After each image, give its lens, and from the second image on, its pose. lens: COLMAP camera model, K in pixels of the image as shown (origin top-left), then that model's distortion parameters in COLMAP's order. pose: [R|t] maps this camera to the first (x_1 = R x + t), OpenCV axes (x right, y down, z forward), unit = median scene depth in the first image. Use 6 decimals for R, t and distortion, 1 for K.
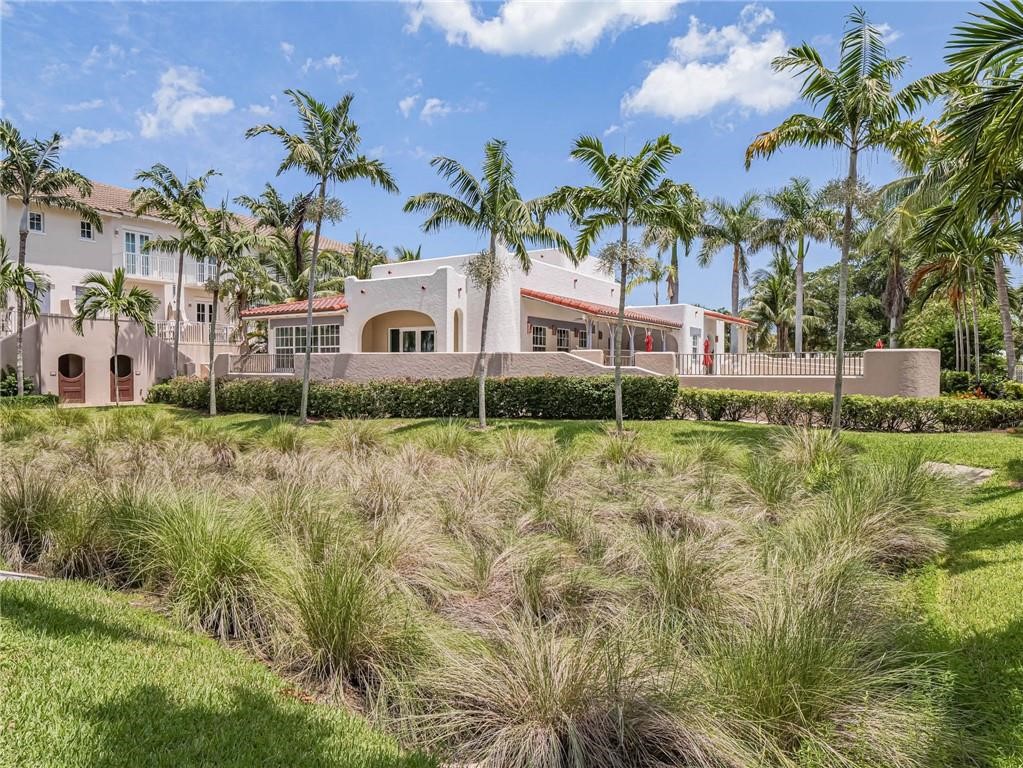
lens RADIAL K [[654.2, 0, 495.3], [0, 654.2, 388.4], [0, 0, 1]] dist [-0.001755, -0.000429]
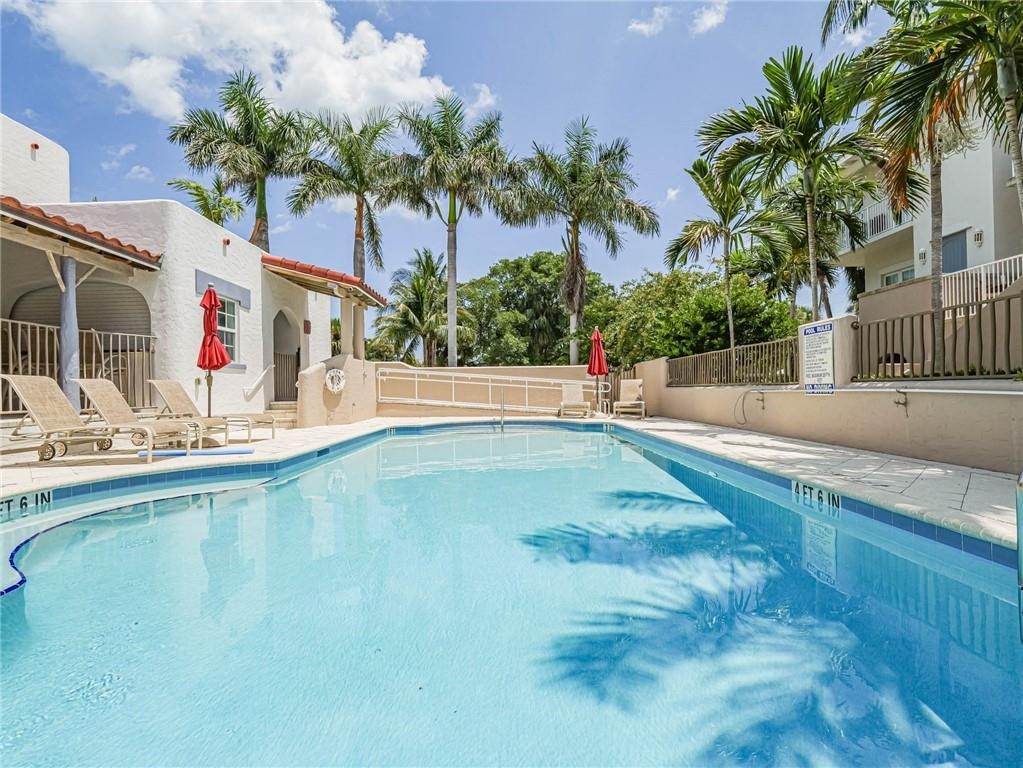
lens RADIAL K [[491.8, 0, 511.4], [0, 491.8, 391.3], [0, 0, 1]] dist [0.001273, -0.010671]
pose [[0.837582, -0.013188, 0.546153, 0.228882], [0.034461, 0.998993, -0.028727, -0.009261], [-0.545224, 0.042882, 0.837193, 0.525346]]
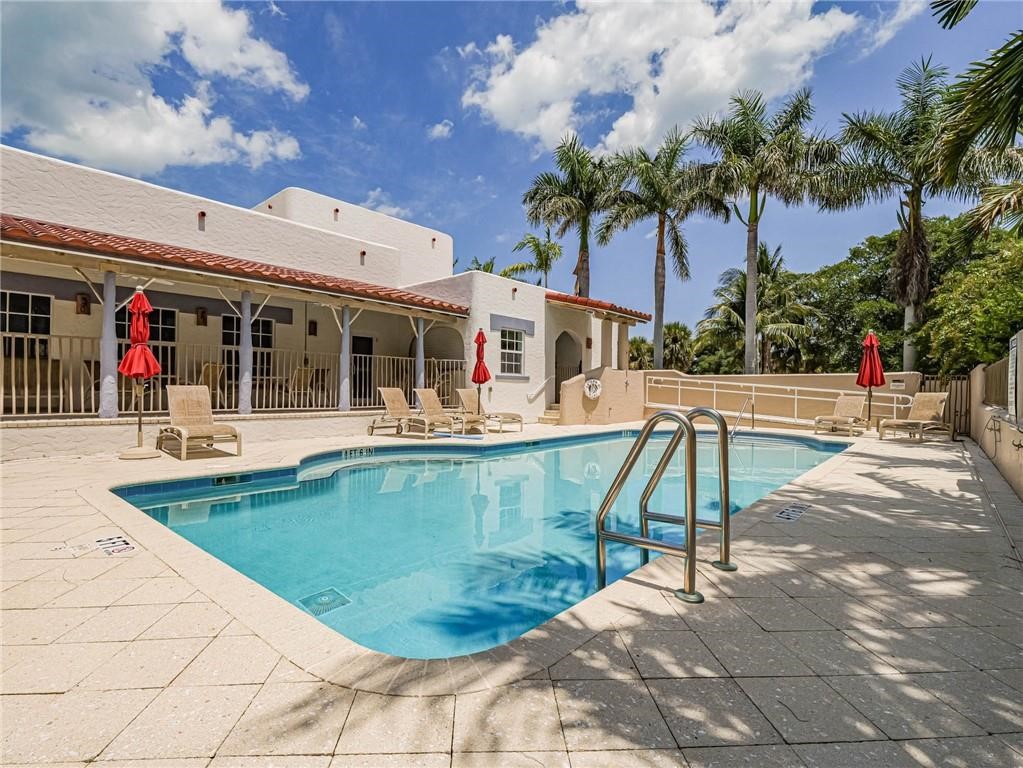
lens RADIAL K [[498.7, 0, 511.2], [0, 498.7, 398.1], [0, 0, 1]] dist [0.002255, -0.010738]
pose [[0.989410, 0.008988, -0.144867, 0.290786], [-0.012360, 0.999673, -0.022389, -0.011666], [0.144618, 0.023943, 0.989198, 0.462567]]
